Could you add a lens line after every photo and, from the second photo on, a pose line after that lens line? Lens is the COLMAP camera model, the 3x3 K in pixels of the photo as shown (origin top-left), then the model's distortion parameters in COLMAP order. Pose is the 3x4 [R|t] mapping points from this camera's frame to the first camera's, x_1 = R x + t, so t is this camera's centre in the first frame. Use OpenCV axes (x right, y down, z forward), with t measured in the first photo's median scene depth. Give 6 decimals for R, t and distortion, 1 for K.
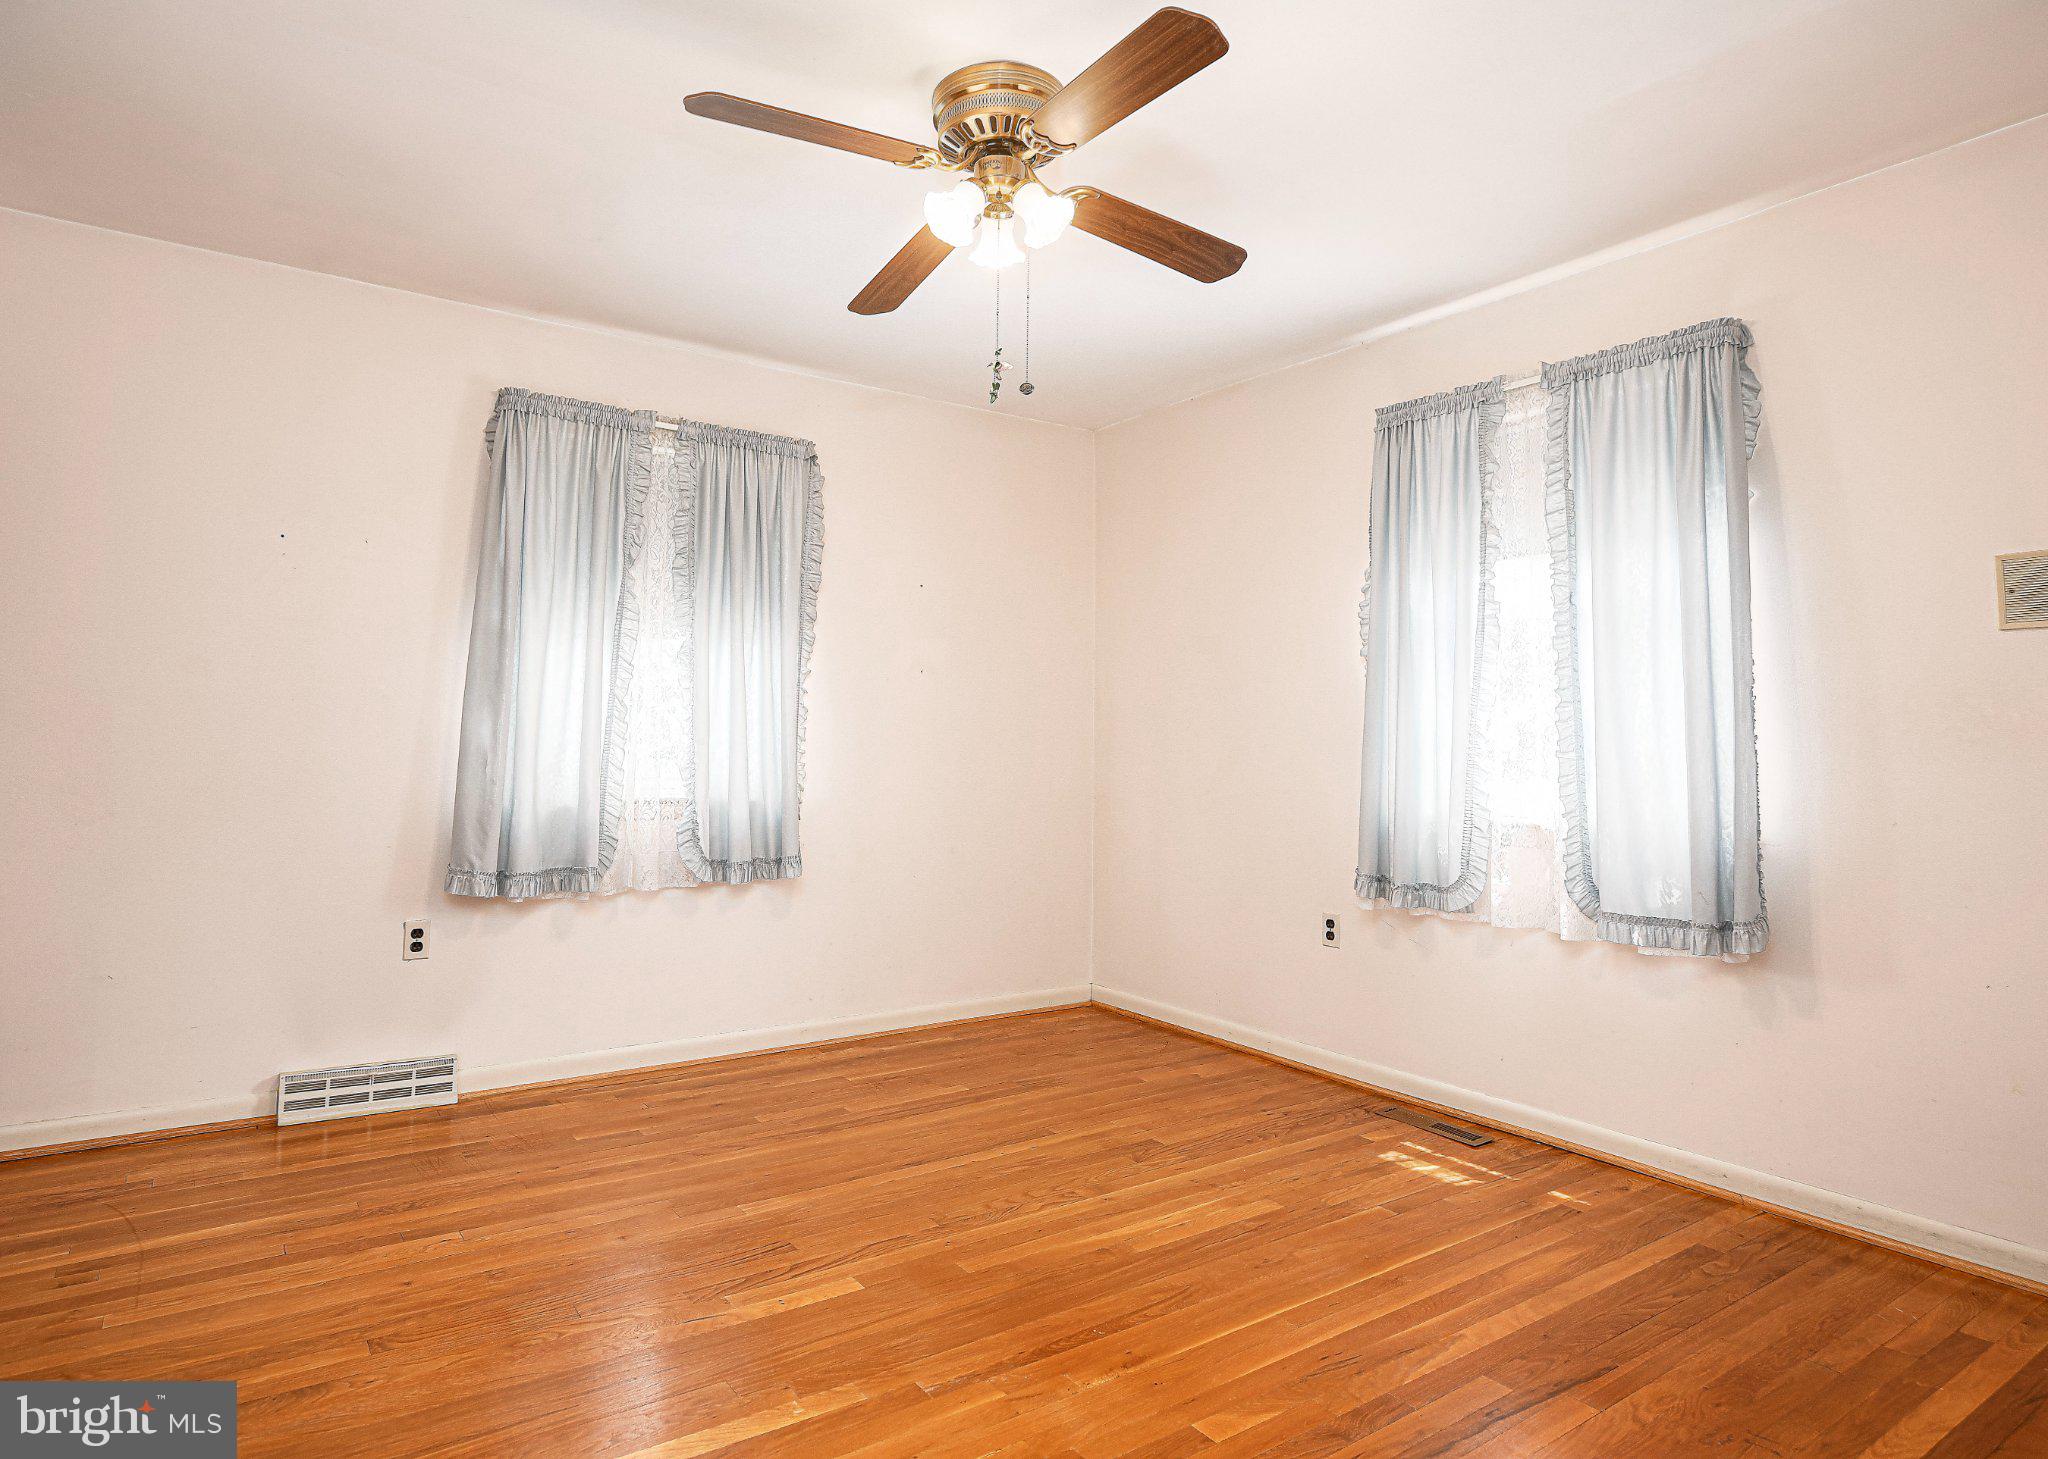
lens RADIAL K [[1153.0, 0, 1024.0], [0, 1153.0, 729.5], [0, 0, 1]] dist [0.000470, -0.000262]
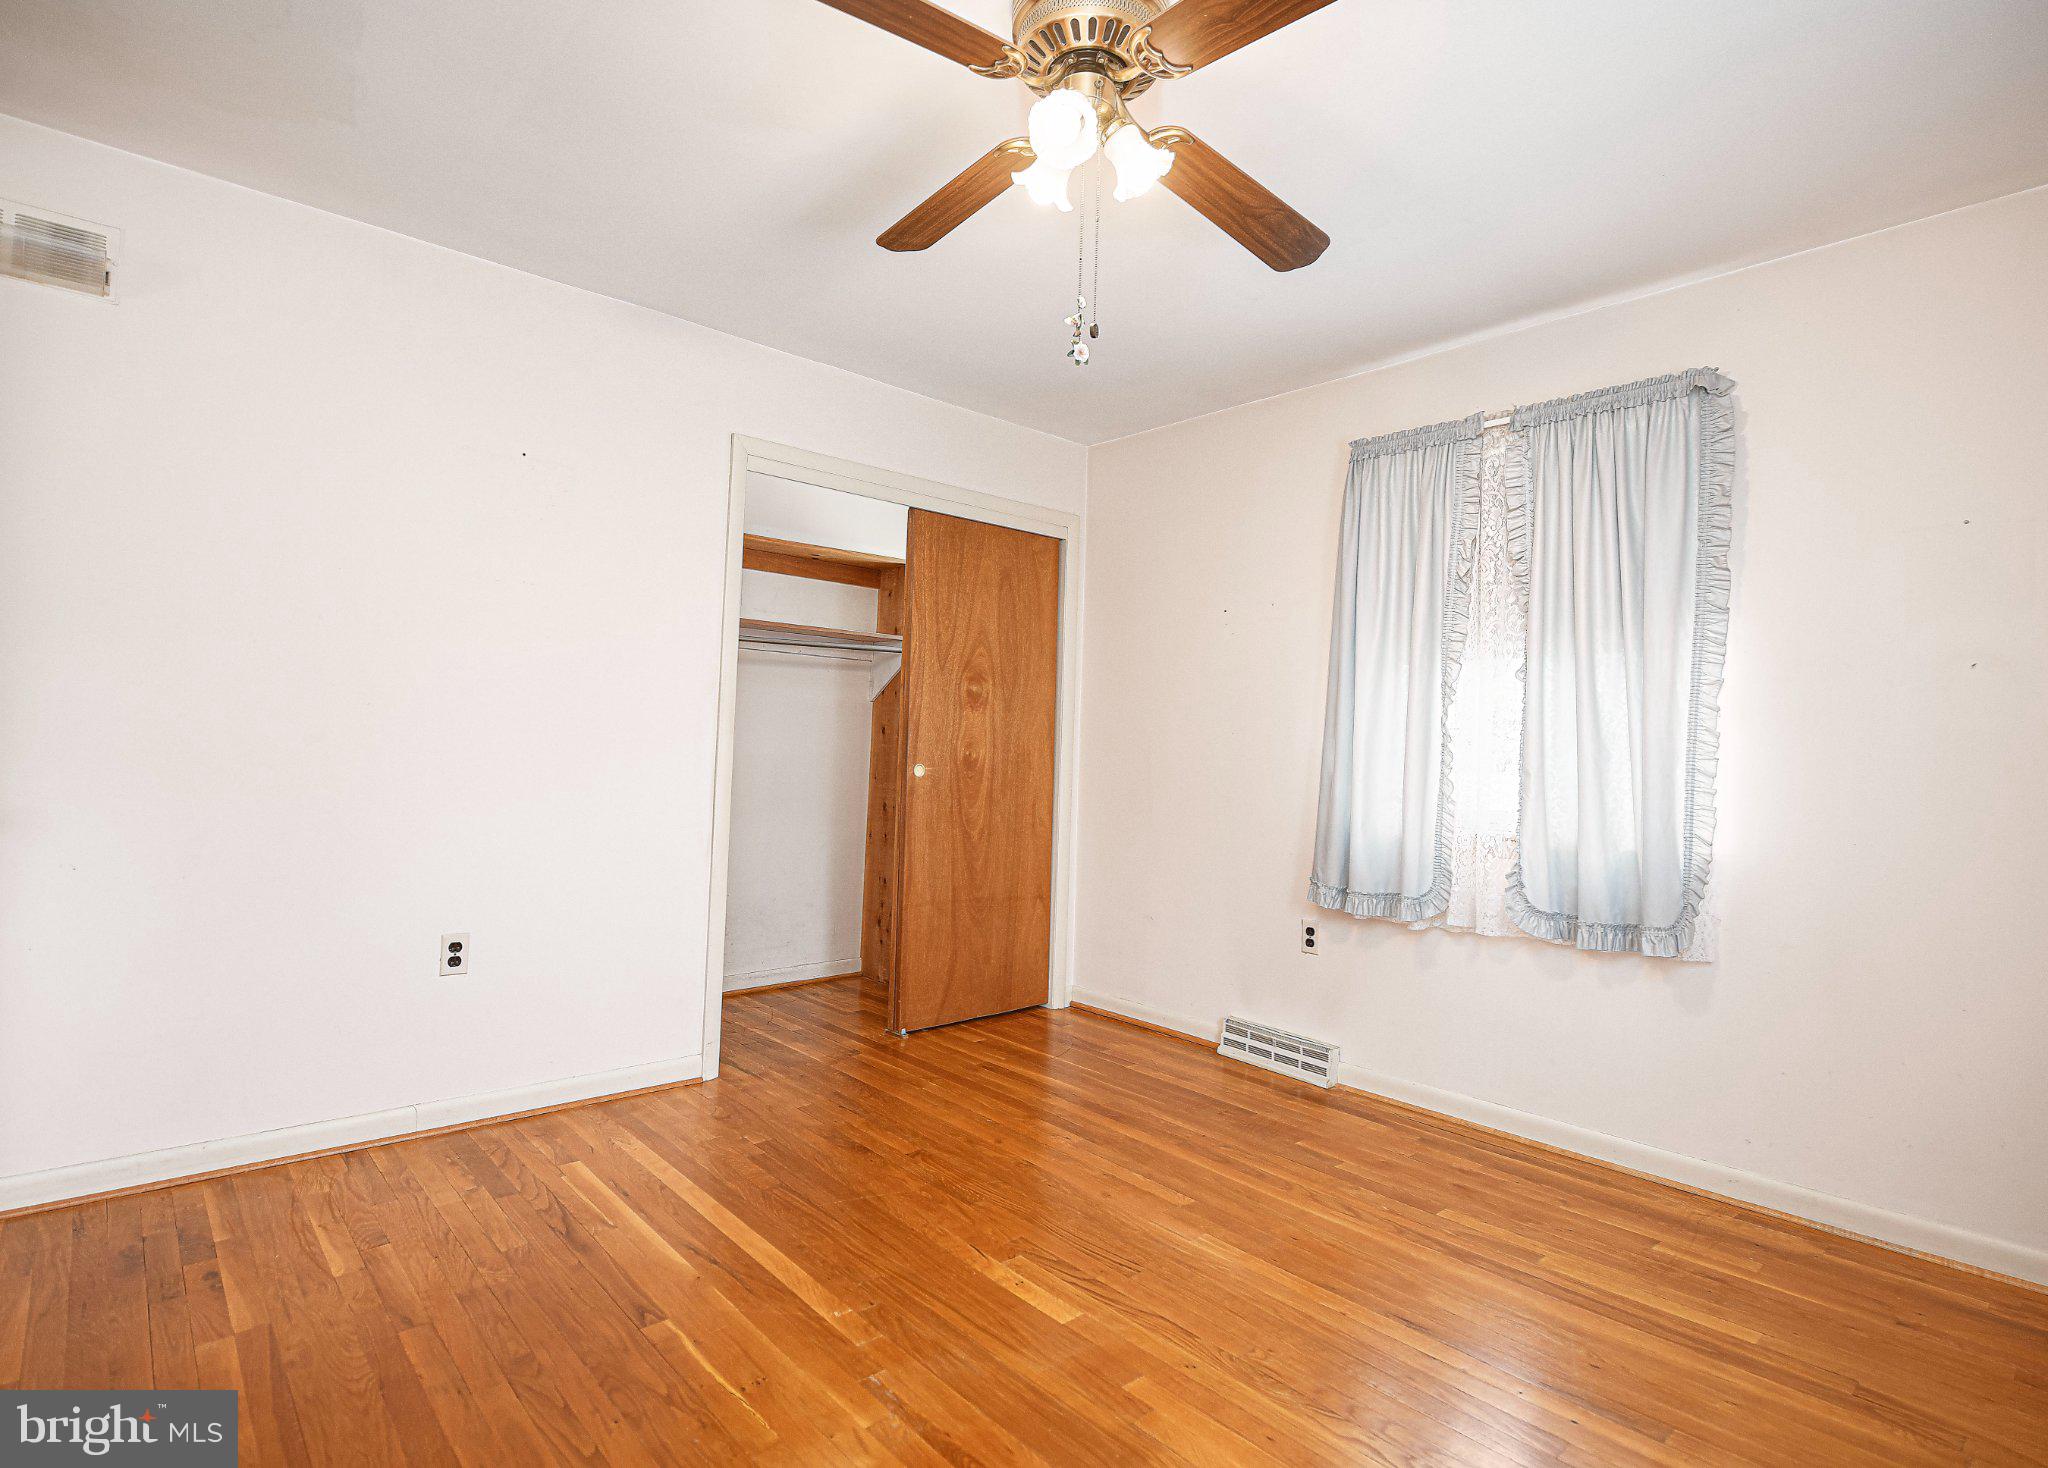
lens RADIAL K [[1059.3, 0, 1023.1], [0, 1059.3, 747.2], [0, 0, 1]] dist [-0.005240, -0.000809]
pose [[0.114770, -0.009609, -0.993346, 0.505999], [-0.020271, 0.999722, -0.012013, 0.009365], [0.993185, 0.021515, 0.114543, 0.583984]]
